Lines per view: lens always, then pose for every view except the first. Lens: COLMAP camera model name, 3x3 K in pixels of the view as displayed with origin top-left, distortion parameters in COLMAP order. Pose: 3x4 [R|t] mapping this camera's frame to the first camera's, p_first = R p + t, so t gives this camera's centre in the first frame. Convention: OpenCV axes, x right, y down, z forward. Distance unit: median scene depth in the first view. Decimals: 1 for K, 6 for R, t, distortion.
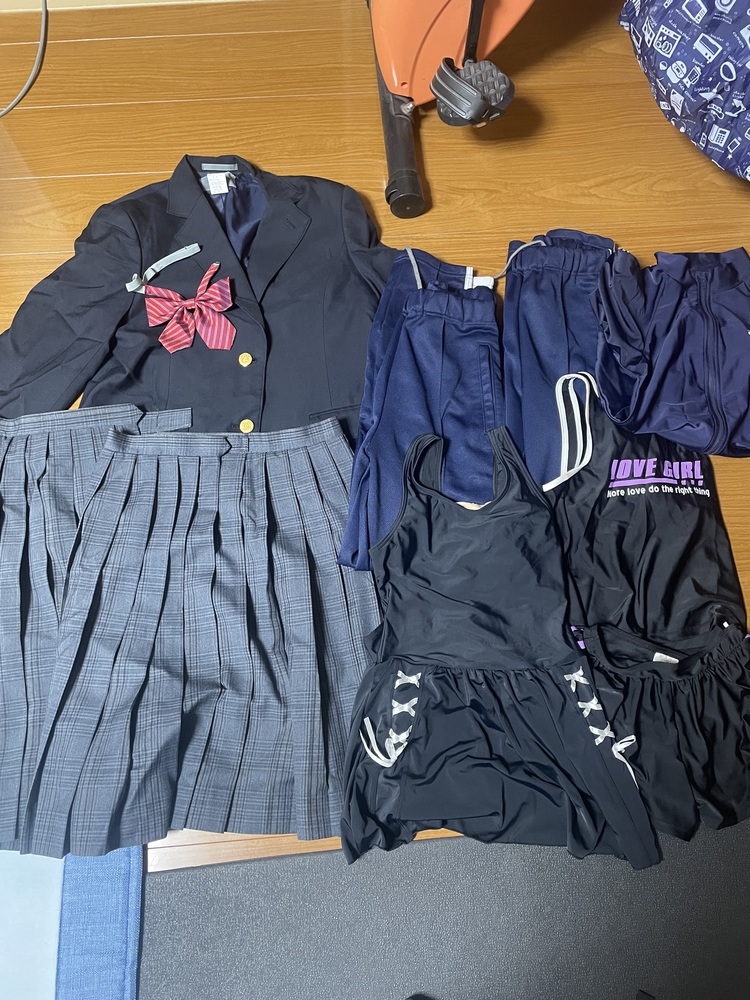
lens RADIAL K [[759.7, 0, 375.0], [0, 759.7, 505.4], [0, 0, 1]] dist [0.045383, -0.068333]
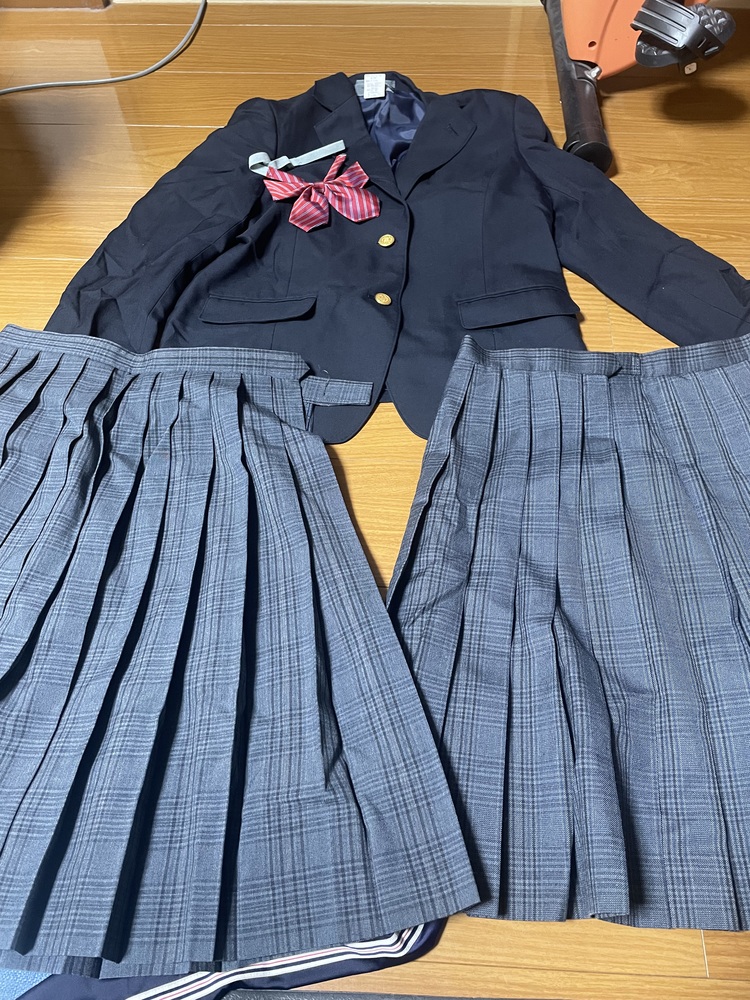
lens RADIAL K [[759.7, 0, 375.5], [0, 759.7, 497.0], [0, 0, 1]] dist [0.045383, -0.068333]
pose [[0.990410, 0.089683, -0.105093, -0.065872], [-0.113383, 0.962263, -0.247375, 0.180464], [0.078942, 0.256919, 0.963203, 0.267116]]
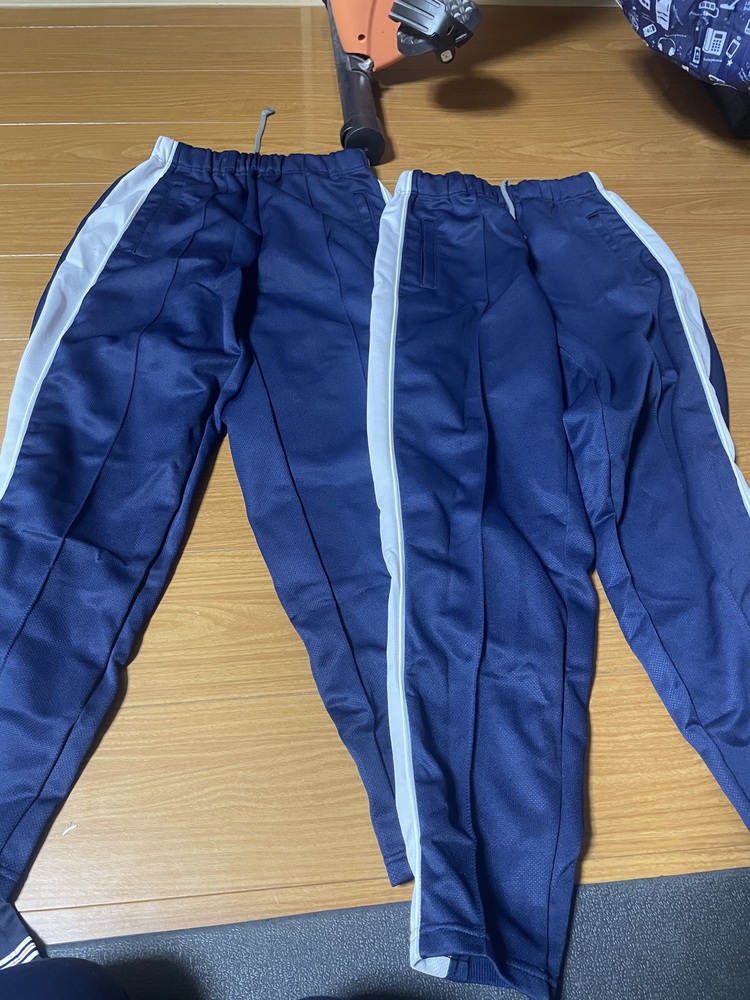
lens RADIAL K [[759.7, 0, 379.3], [0, 759.7, 504.1], [0, 0, 1]] dist [0.045383, -0.068333]
pose [[0.999570, 0.000714, 0.029307, 0.031941], [0.007210, 0.963007, -0.269379, 0.224567], [-0.028415, 0.269474, 0.962588, 0.261443]]
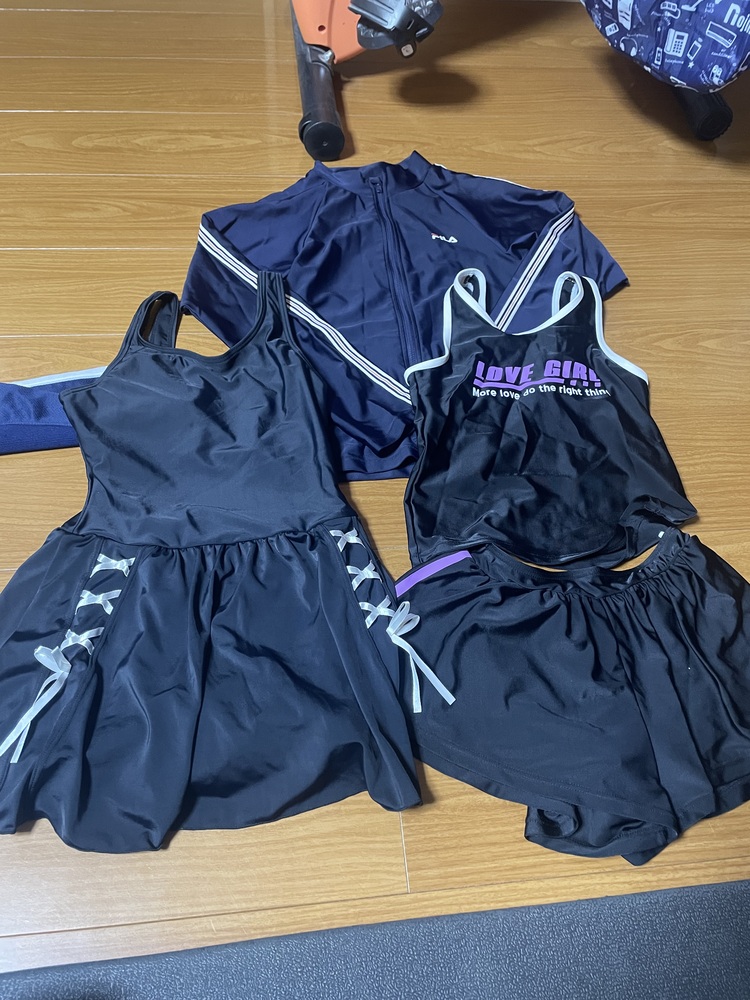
lens RADIAL K [[759.7, 0, 381.3], [0, 759.7, 499.5], [0, 0, 1]] dist [0.045383, -0.068333]
pose [[0.997932, 0.004958, 0.064094, 0.051182], [0.011817, 0.965885, -0.258702, 0.205434], [-0.063190, 0.258924, 0.963828, 0.268129]]
